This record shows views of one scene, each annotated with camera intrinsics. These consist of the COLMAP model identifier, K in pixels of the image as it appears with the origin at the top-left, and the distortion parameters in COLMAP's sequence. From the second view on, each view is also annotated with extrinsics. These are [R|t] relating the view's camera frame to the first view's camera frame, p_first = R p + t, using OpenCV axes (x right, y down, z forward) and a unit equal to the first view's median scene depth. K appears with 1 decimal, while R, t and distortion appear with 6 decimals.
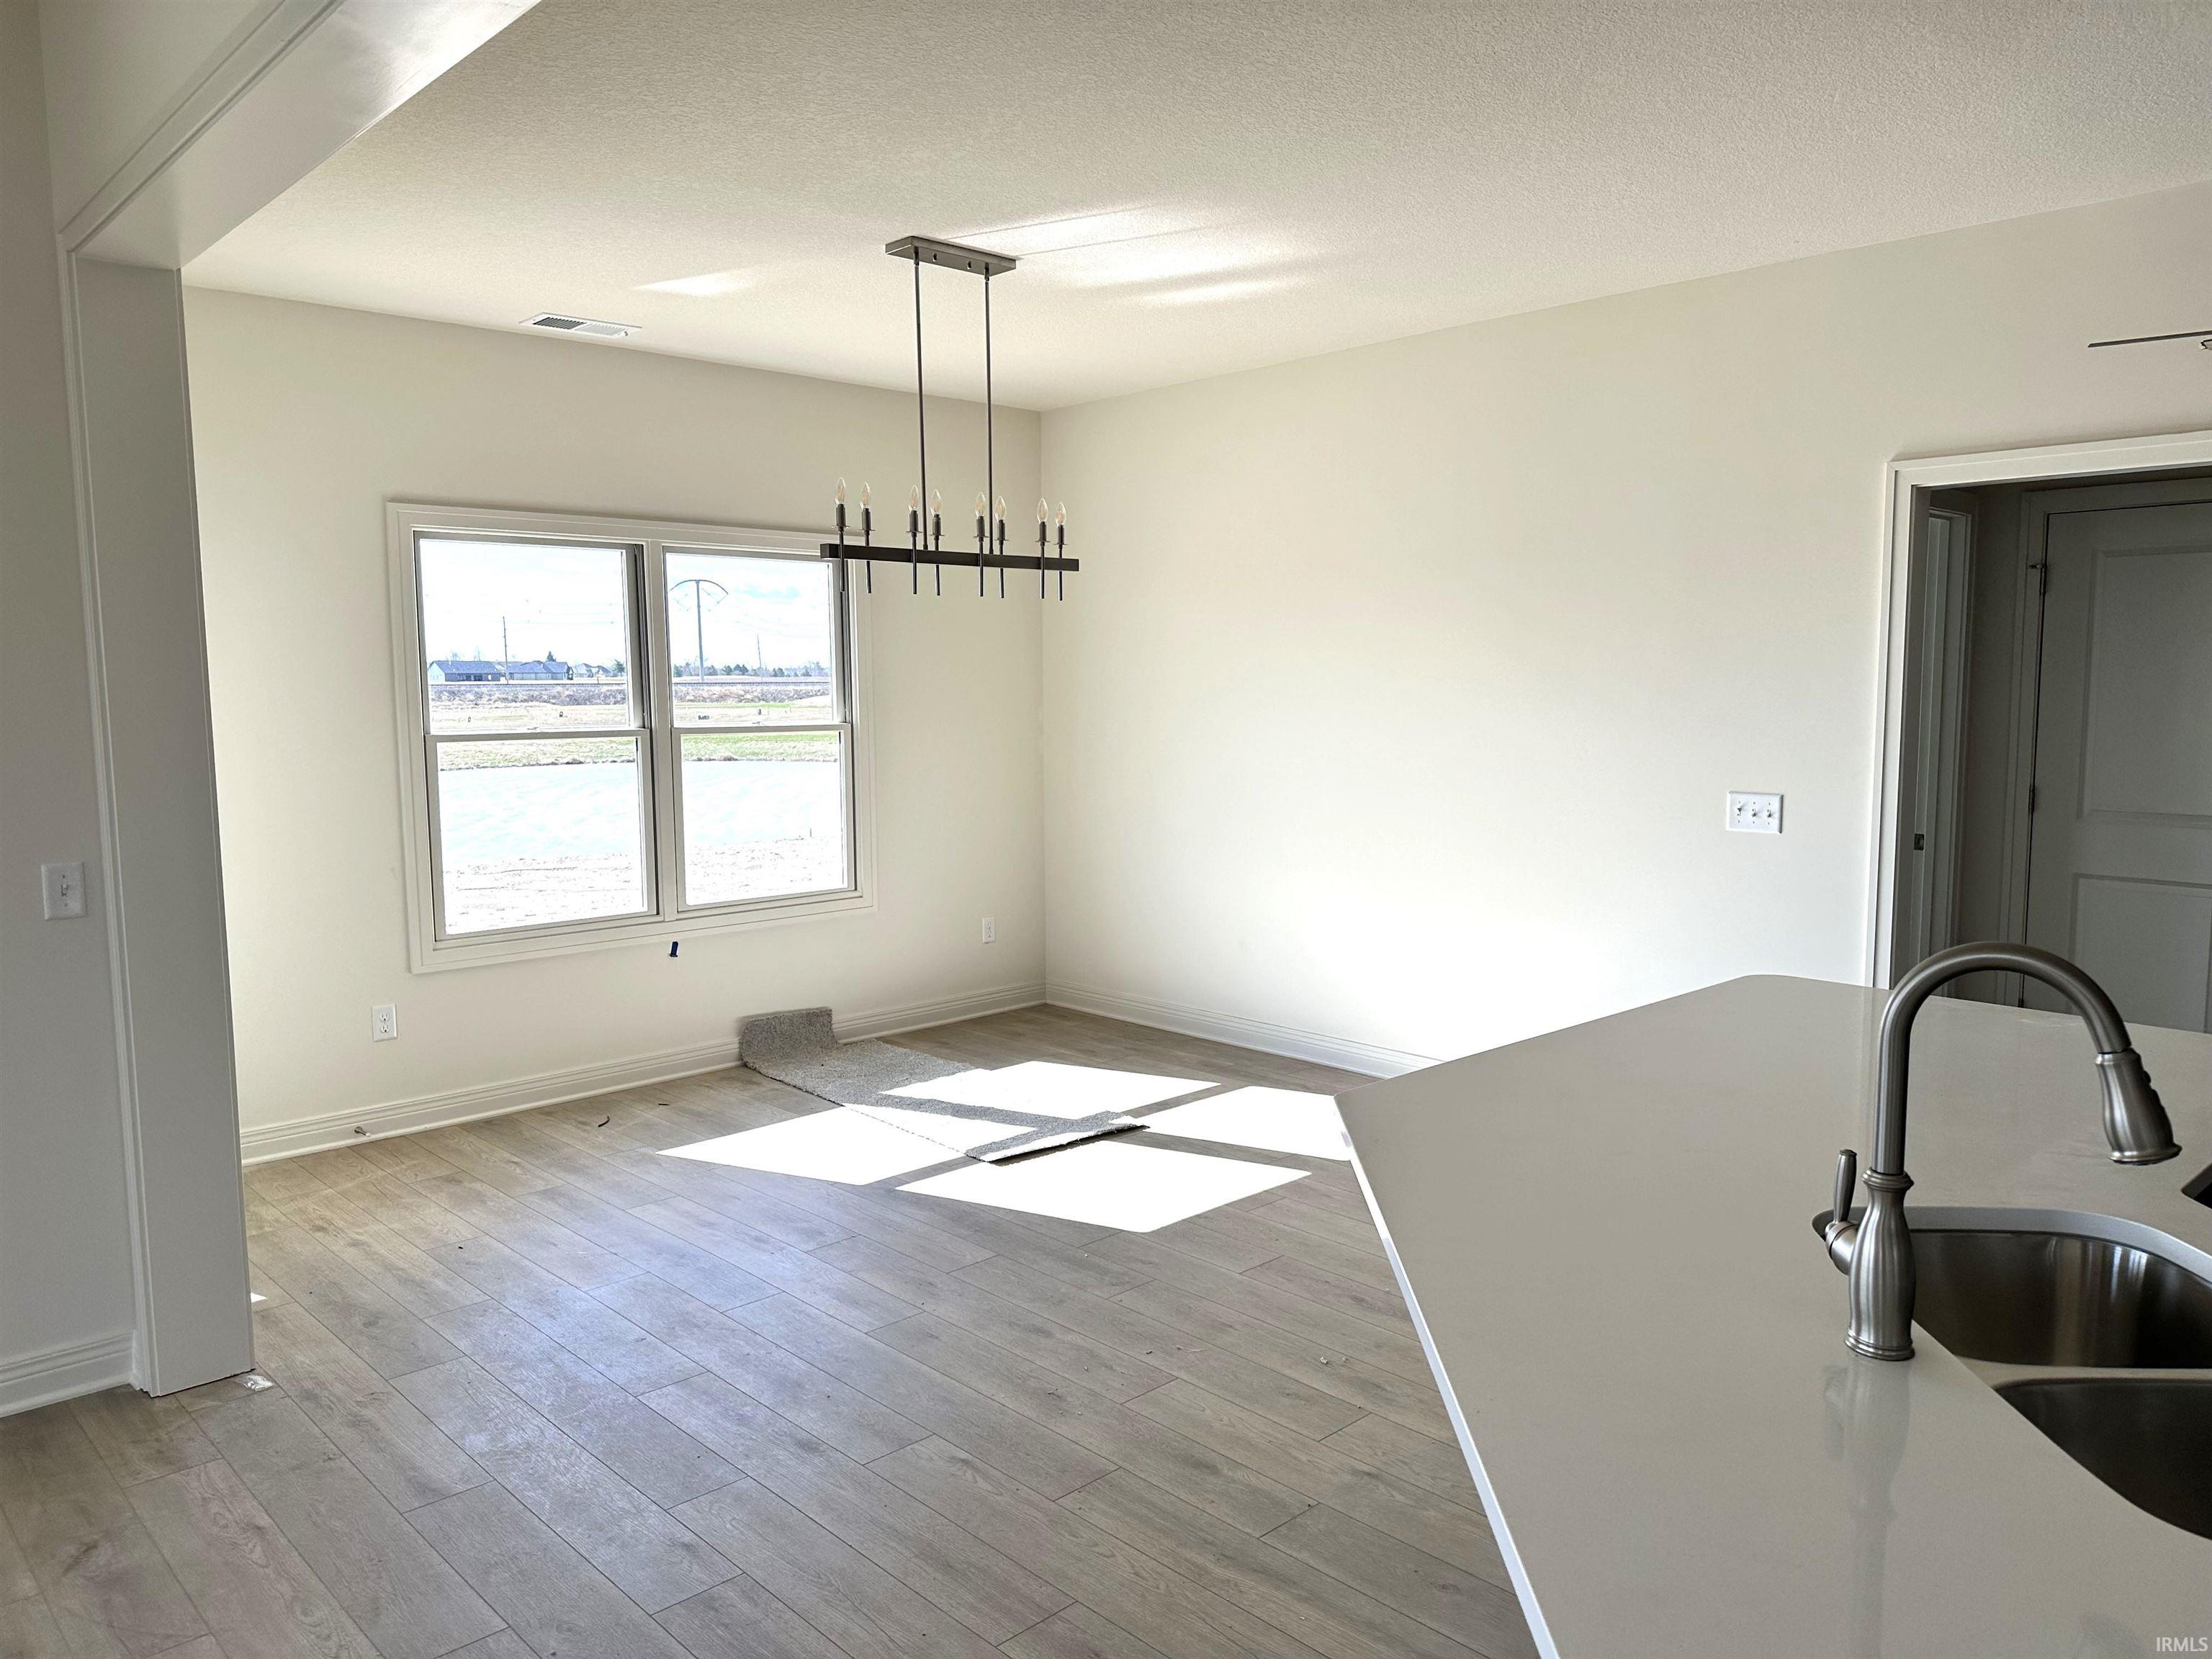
lens RADIAL K [[1538.1, 0, 1102.8], [0, 1538.1, 841.9], [0, 0, 1]] dist [0.049065, -0.058367]
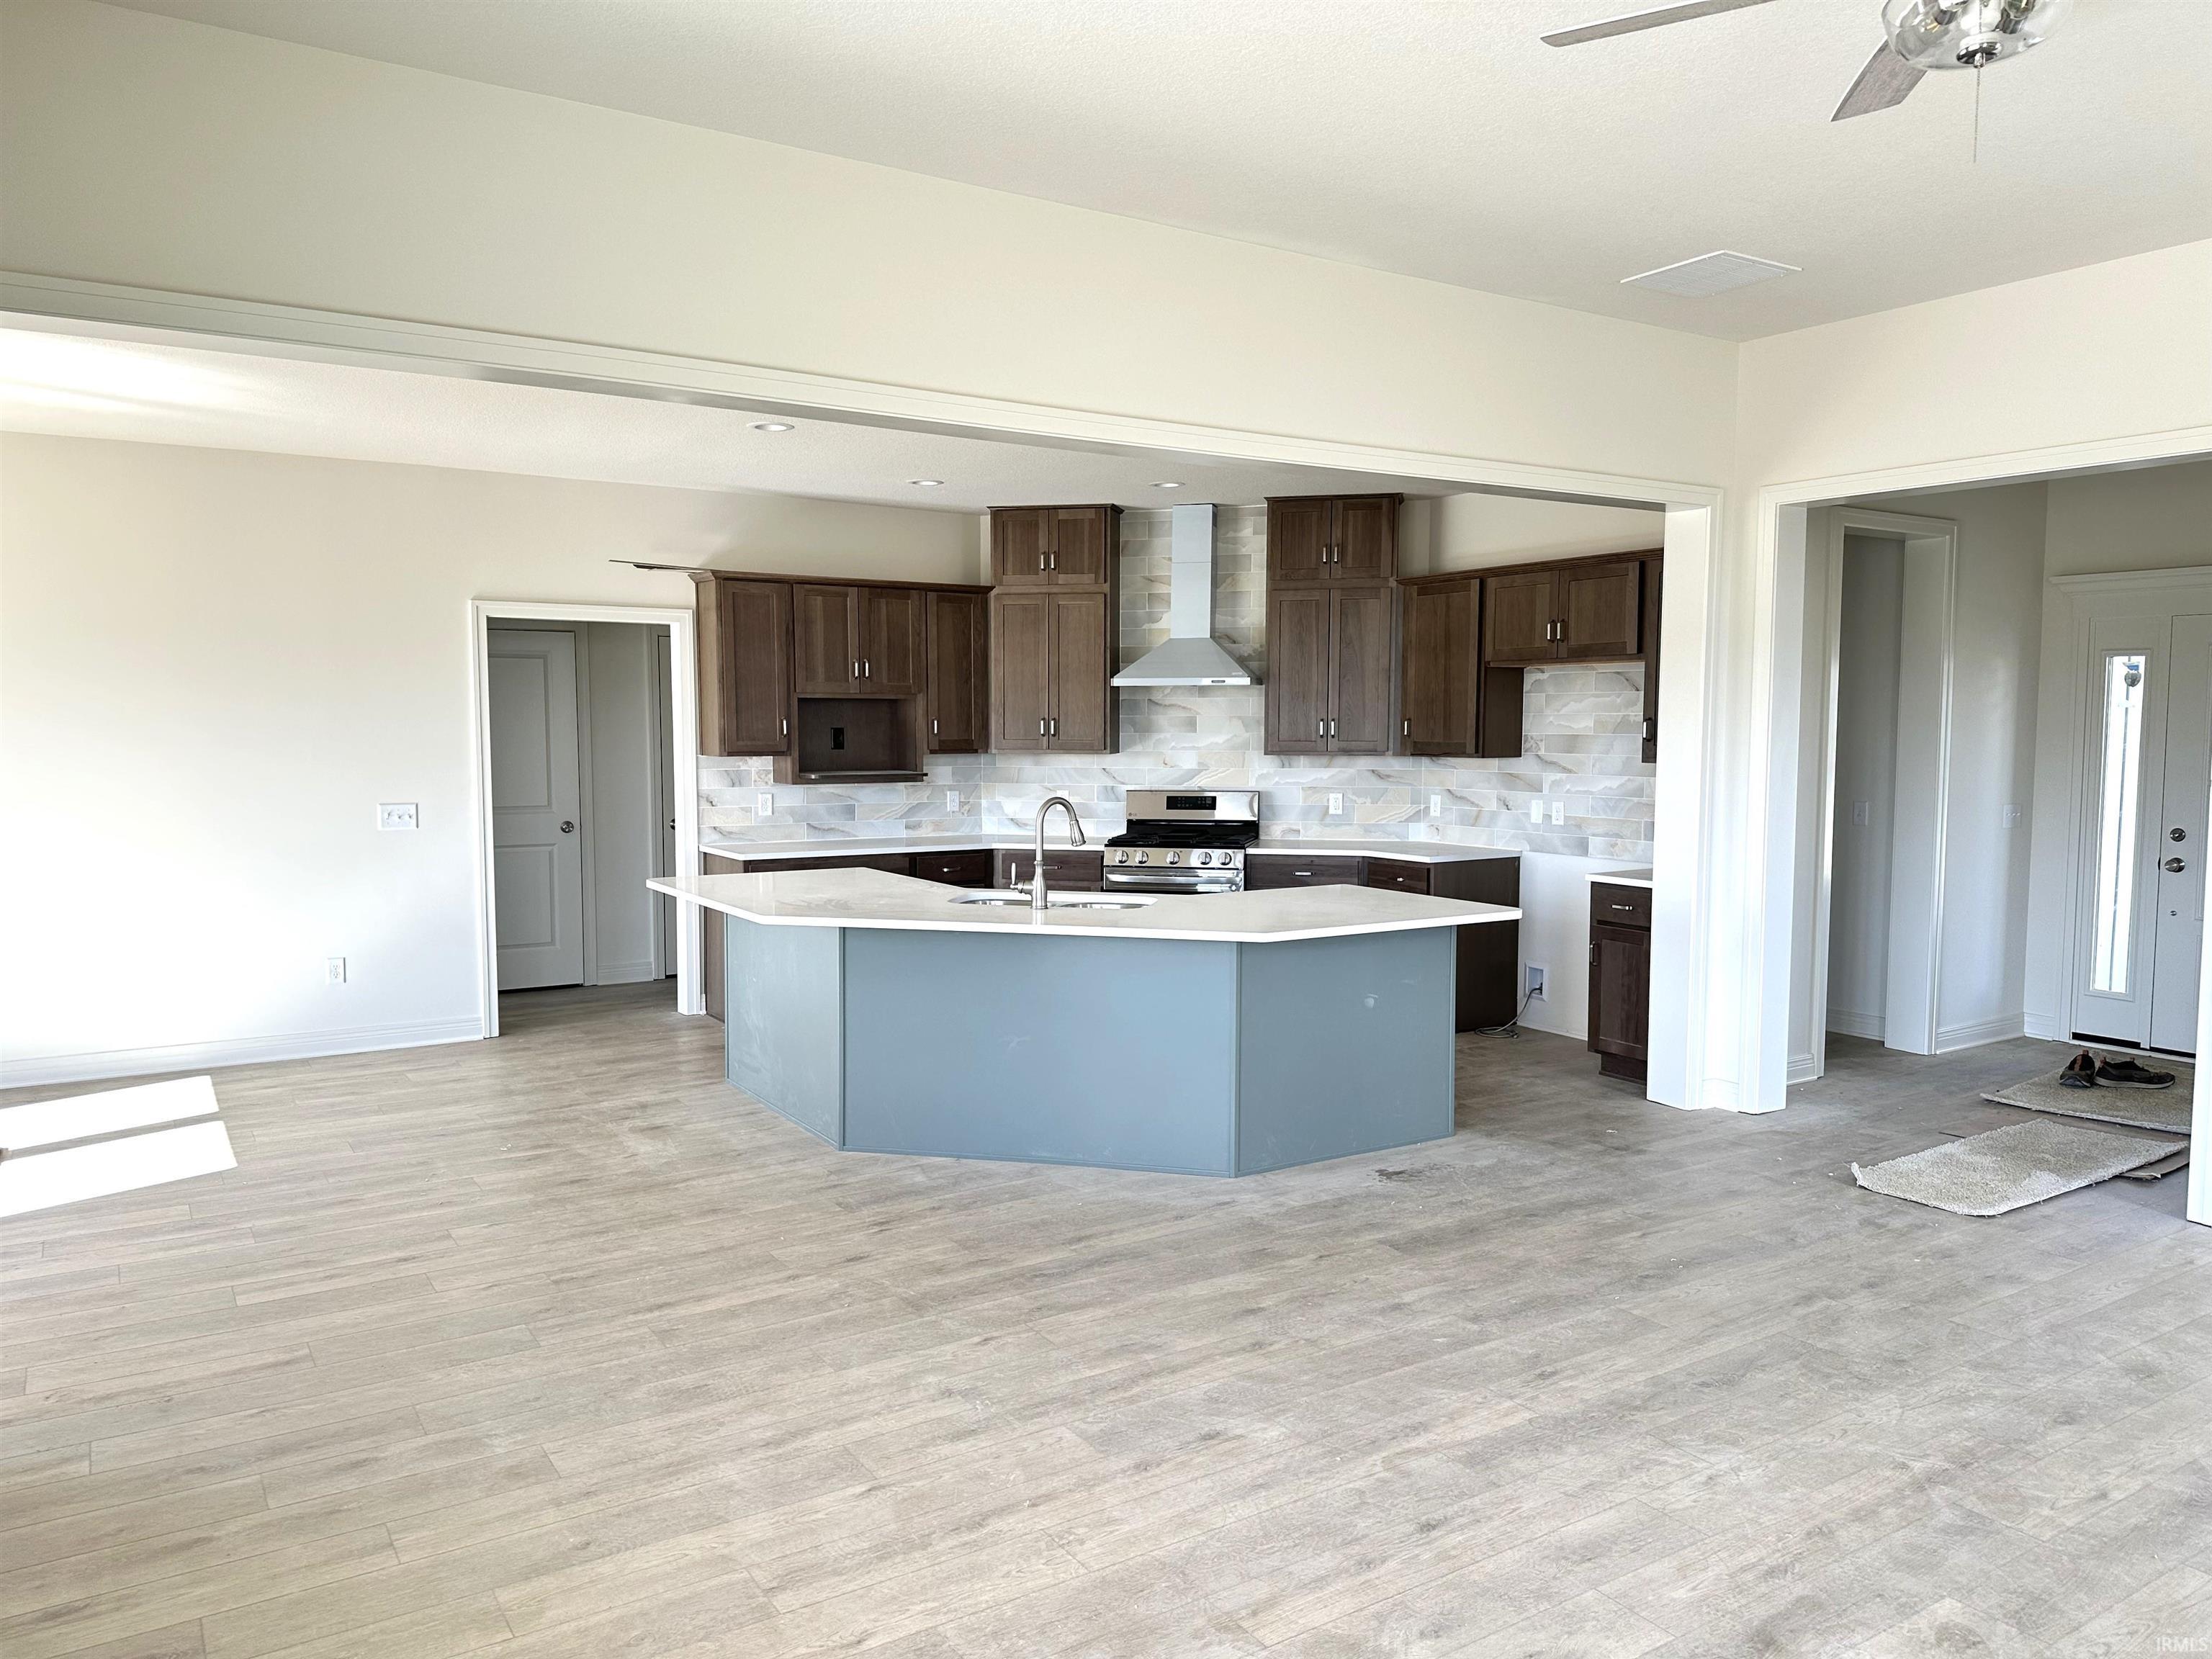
lens RADIAL K [[1538.1, 0, 1093.1], [0, 1538.1, 827.0], [0, 0, 1]] dist [0.049065, -0.058367]
pose [[0.189151, -0.062559, 0.979953, -1.275606], [0.099813, 0.994024, 0.044192, -0.010314], [-0.976862, 0.089454, 0.194265, 0.049912]]
